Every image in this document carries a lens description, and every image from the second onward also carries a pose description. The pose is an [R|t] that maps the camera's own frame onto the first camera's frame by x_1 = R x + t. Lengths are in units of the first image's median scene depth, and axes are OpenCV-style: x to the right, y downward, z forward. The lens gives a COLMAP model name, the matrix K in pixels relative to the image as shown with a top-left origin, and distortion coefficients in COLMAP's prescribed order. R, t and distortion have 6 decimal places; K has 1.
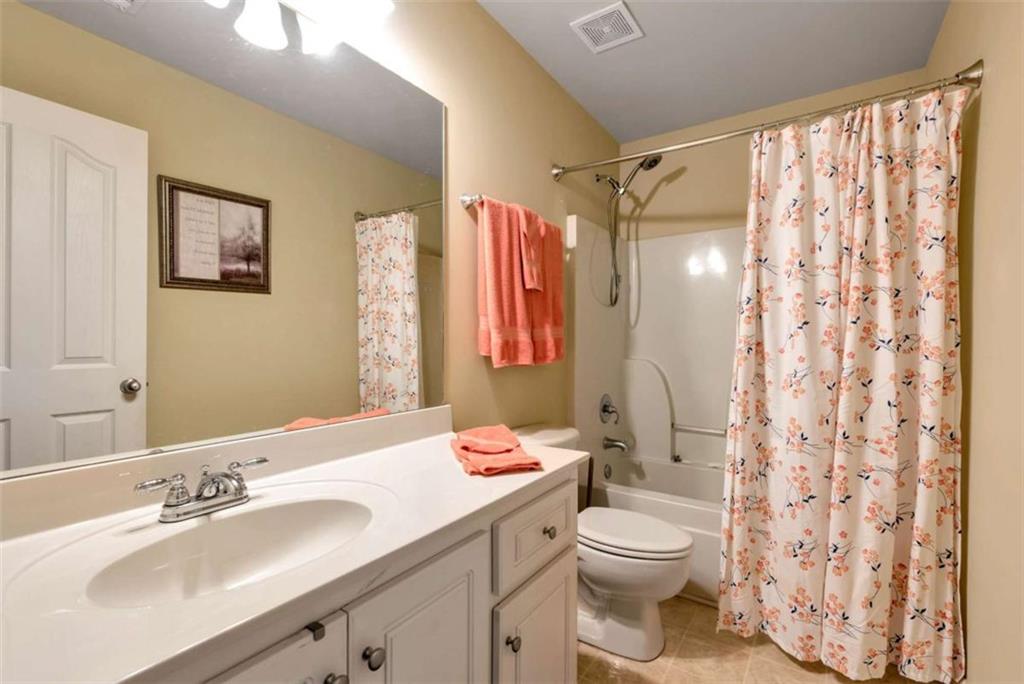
lens RADIAL K [[460.7, 0, 514.8], [0, 460.7, 342.4], [0, 0, 1]] dist [0.004946, -0.002236]
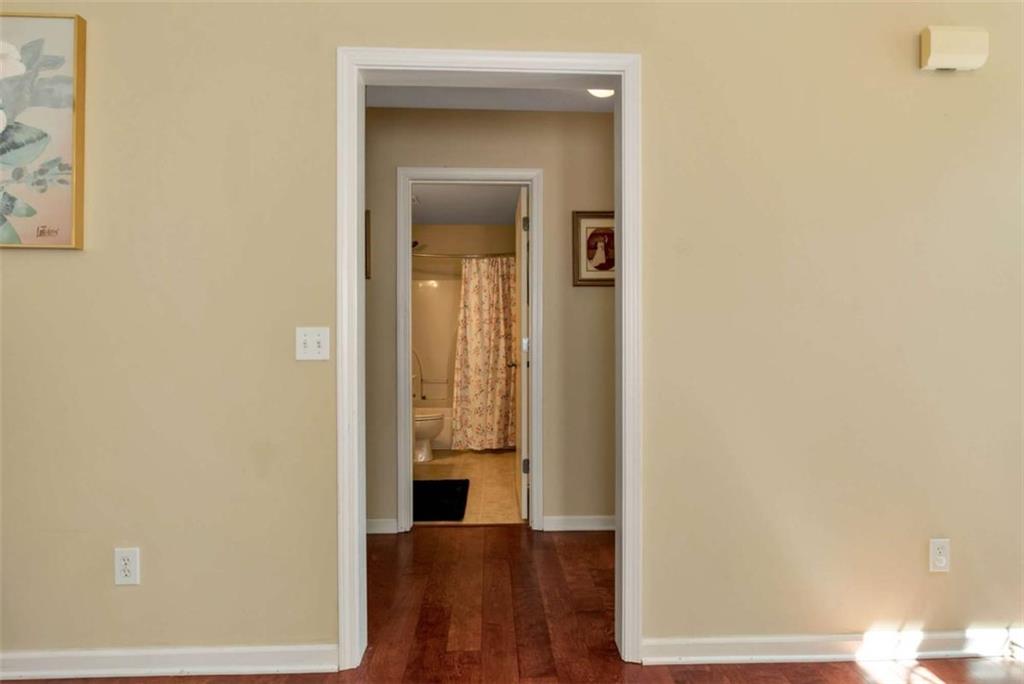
lens RADIAL K [[522.4, 0, 516.0], [0, 522.4, 336.6], [0, 0, 1]] dist [0.004822, 0.000429]
pose [[0.803953, -0.005374, 0.594669, -1.108073], [0.009927, 0.999941, -0.004384, 0.017271], [-0.594610, 0.009427, 0.803959, -1.722077]]
